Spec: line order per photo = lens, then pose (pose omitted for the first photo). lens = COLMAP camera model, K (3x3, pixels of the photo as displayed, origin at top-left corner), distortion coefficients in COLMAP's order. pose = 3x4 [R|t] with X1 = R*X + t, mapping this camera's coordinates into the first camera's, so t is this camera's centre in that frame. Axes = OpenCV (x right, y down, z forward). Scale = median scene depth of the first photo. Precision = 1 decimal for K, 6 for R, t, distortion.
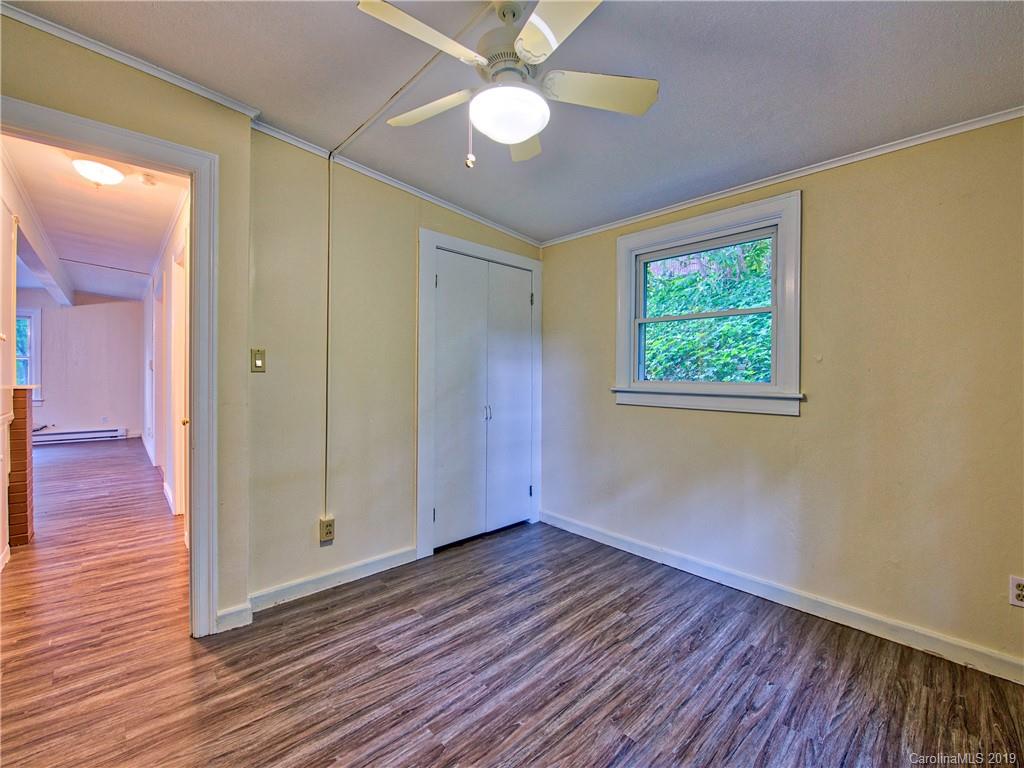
lens RADIAL K [[432.8, 0, 506.2], [0, 432.8, 378.5], [0, 0, 1]] dist [0.001866, -0.007379]
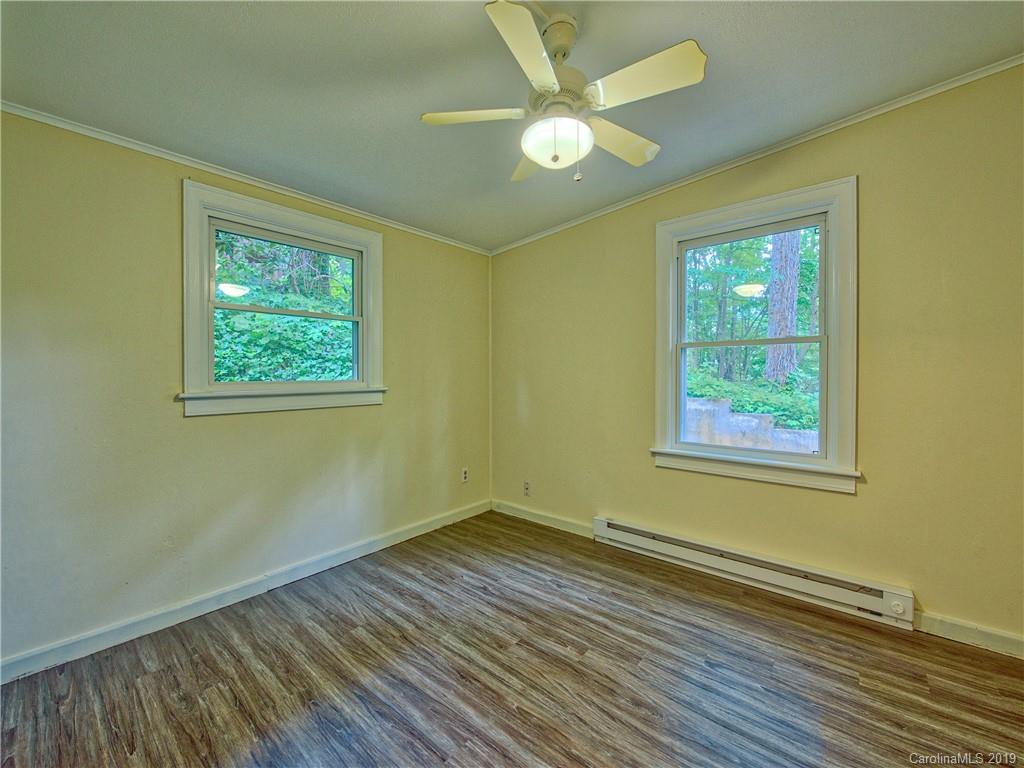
lens RADIAL K [[411.1, 0, 513.8], [0, 411.1, 382.1], [0, 0, 1]] dist [-0.019064, -0.000199]
pose [[-0.120929, -0.025372, 0.992337, -0.708091], [0.014708, 0.999518, 0.027348, -0.011093], [-0.992552, 0.017903, -0.120497, 0.849639]]
